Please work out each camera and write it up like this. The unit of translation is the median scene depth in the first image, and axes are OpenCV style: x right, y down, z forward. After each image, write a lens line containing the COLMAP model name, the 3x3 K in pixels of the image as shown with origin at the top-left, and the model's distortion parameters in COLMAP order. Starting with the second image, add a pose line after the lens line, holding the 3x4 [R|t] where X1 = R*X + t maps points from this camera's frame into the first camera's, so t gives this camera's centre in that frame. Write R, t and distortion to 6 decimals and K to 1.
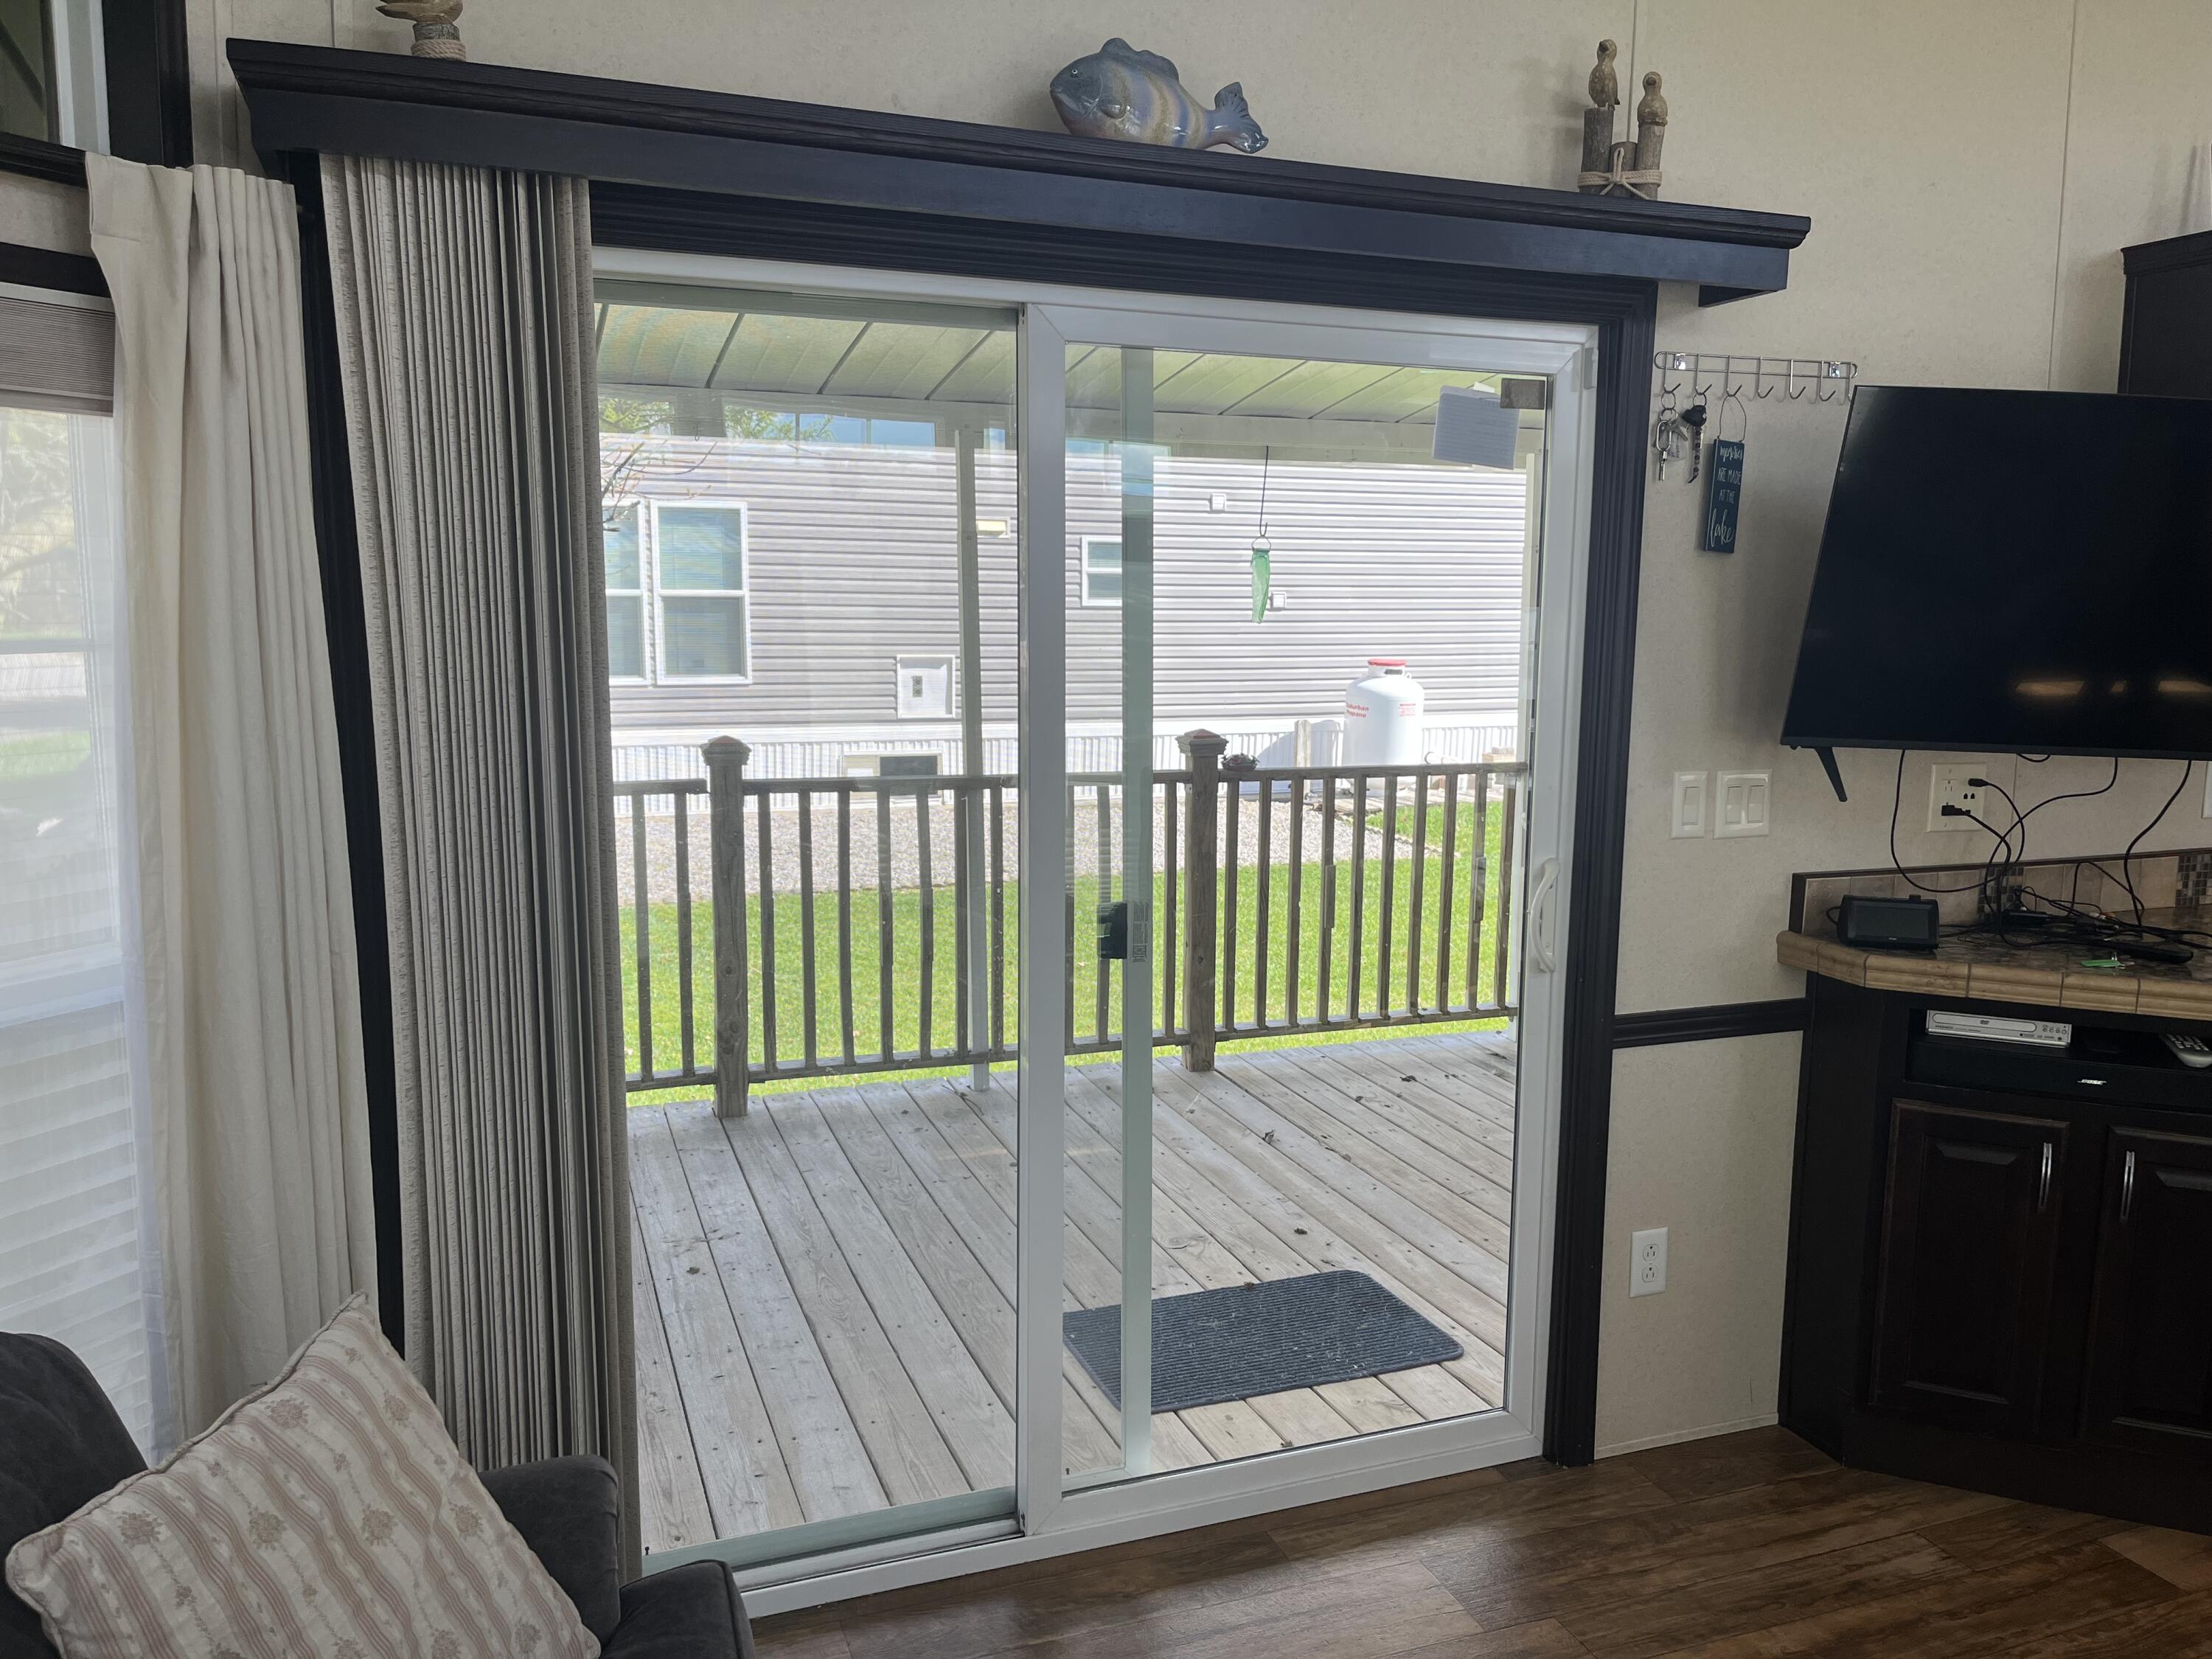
lens RADIAL K [[1673.4, 0, 1113.2], [0, 1673.4, 827.8], [0, 0, 1]] dist [0.041761, -0.073888]
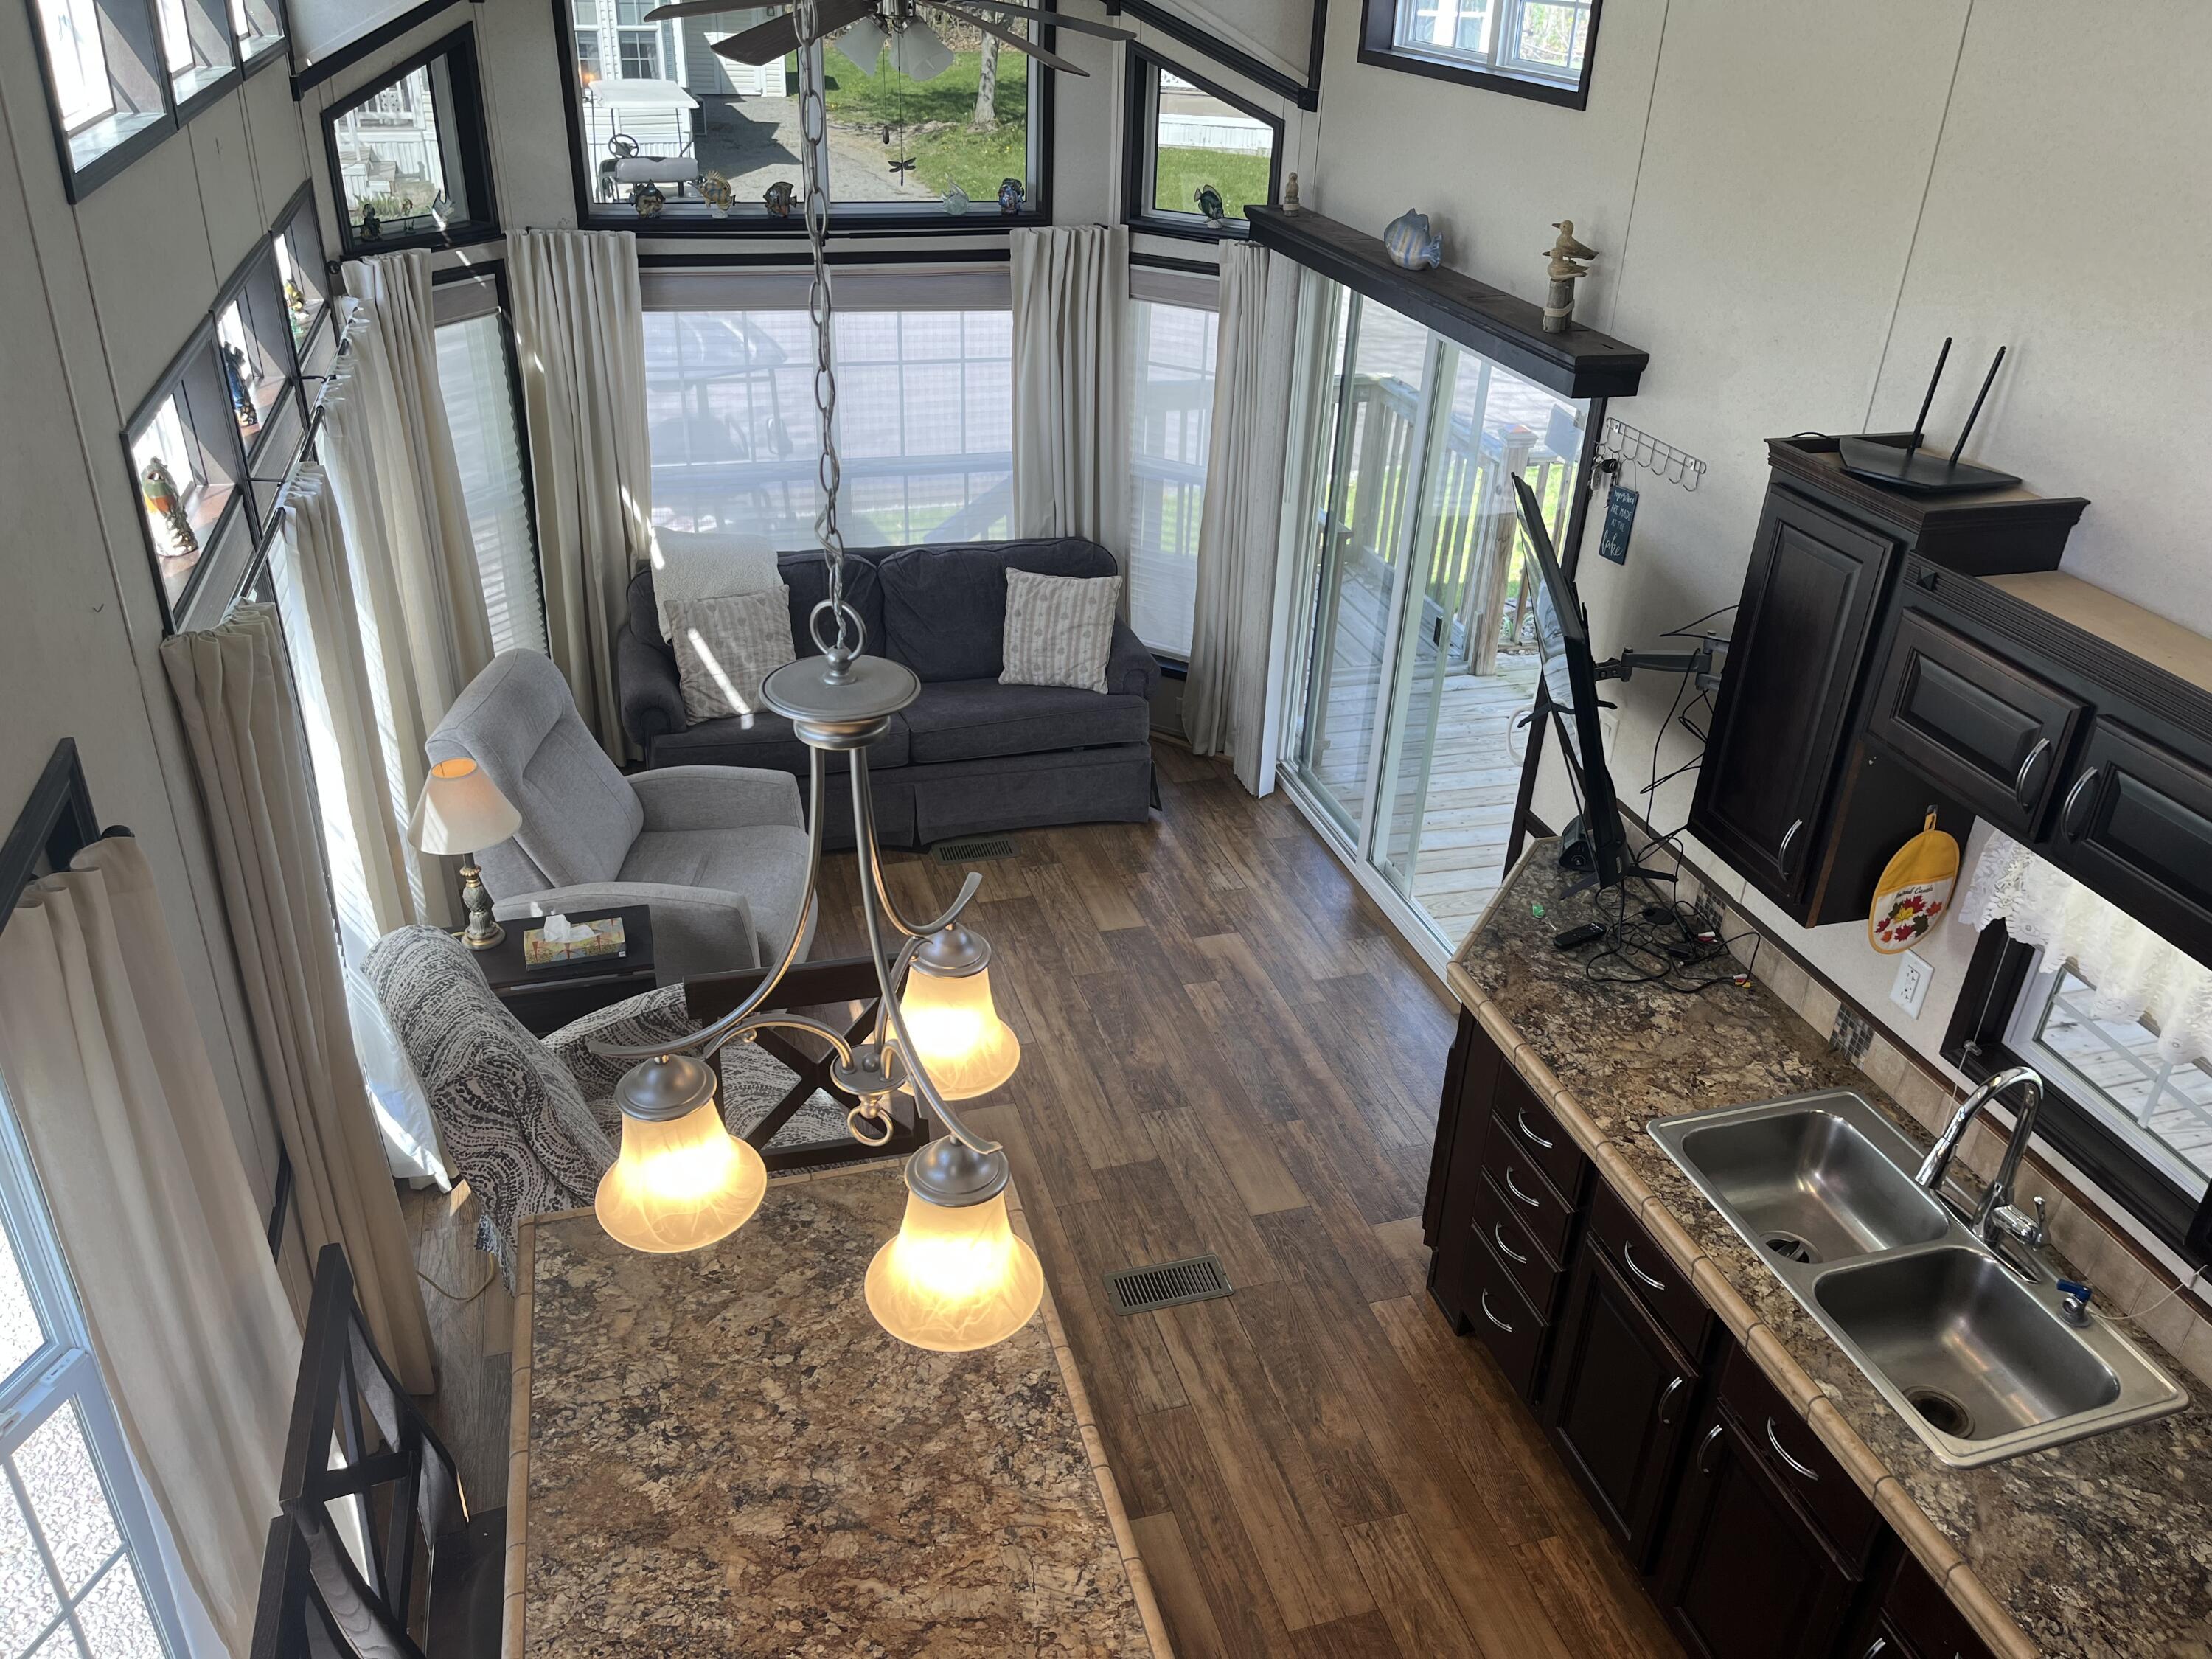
lens RADIAL K [[1673.4, 0, 1113.2], [0, 1673.4, 827.8], [0, 0, 1]] dist [0.041761, -0.073888]
pose [[-0.070801, 0.473446, -0.877973, 1.504077], [-0.191694, 0.857317, 0.477766, -0.487156], [0.978898, 0.202128, 0.030058, 0.469627]]
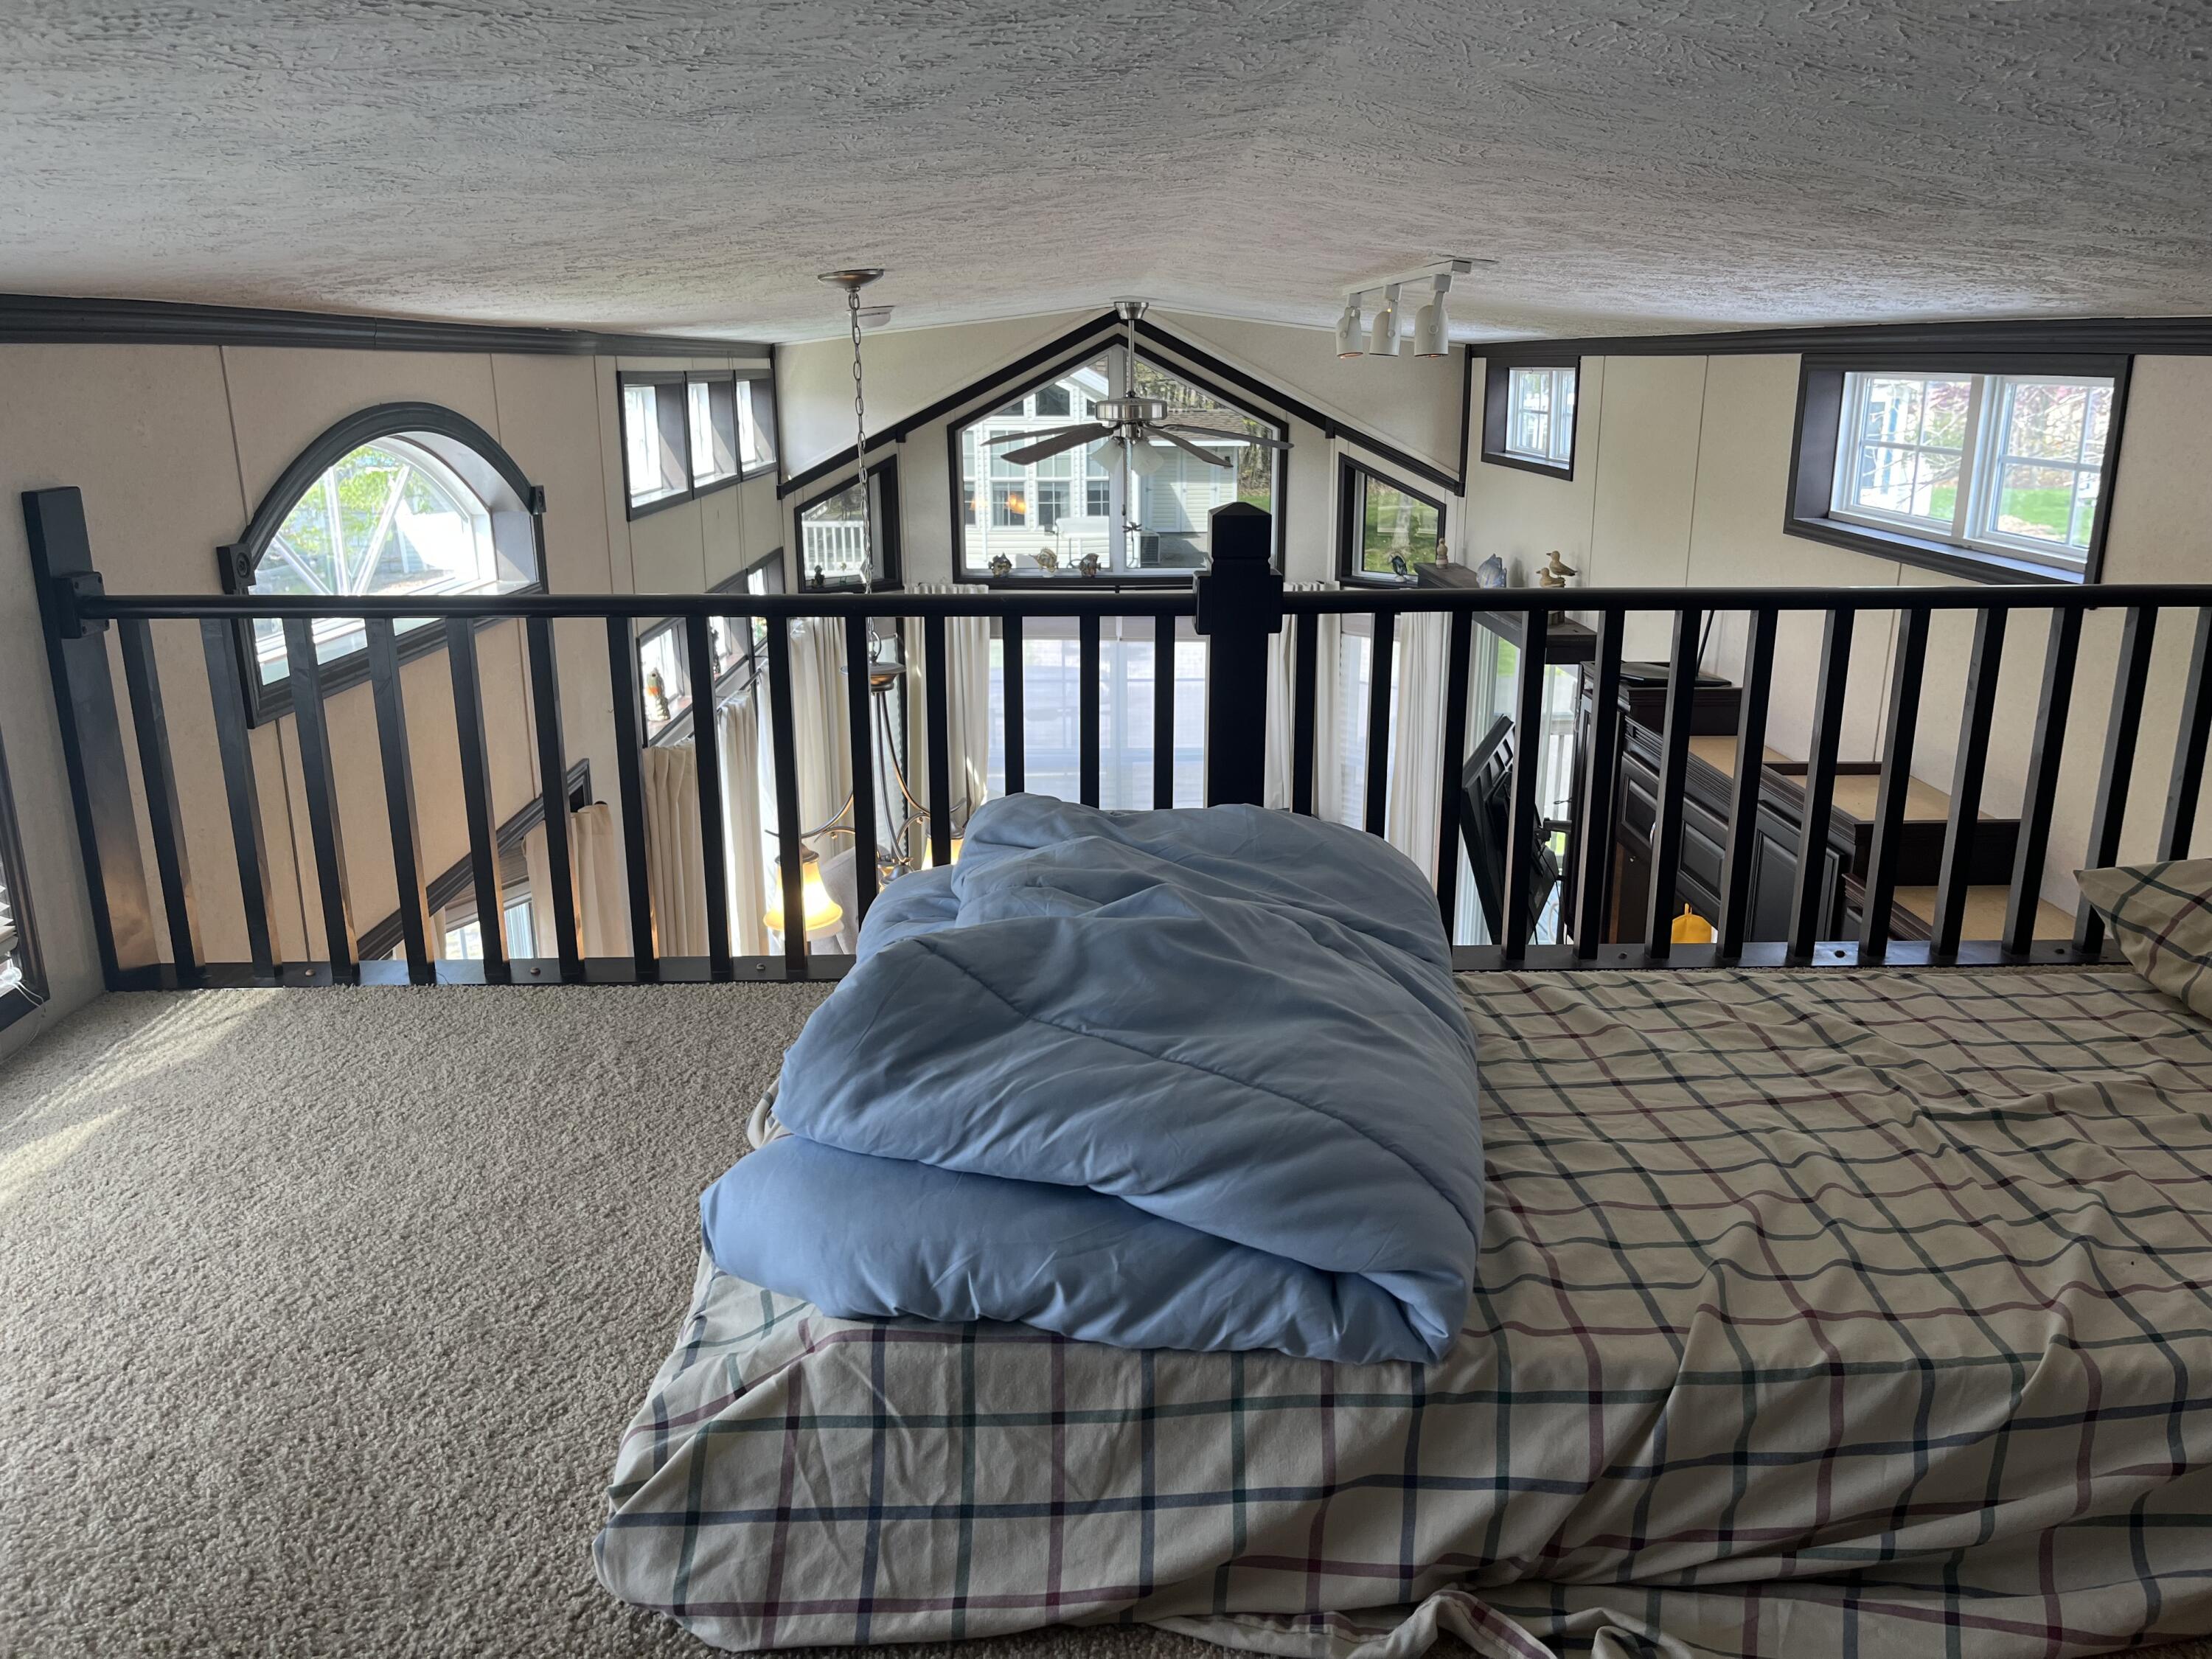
lens RADIAL K [[1673.4, 0, 1113.2], [0, 1673.4, 827.8], [0, 0, 1]] dist [0.041761, -0.073888]
pose [[-0.334045, 0.244082, -0.910405, 1.962966], [-0.142988, 0.941587, 0.304907, -0.535072], [0.931648, 0.232030, -0.279631, 0.811173]]
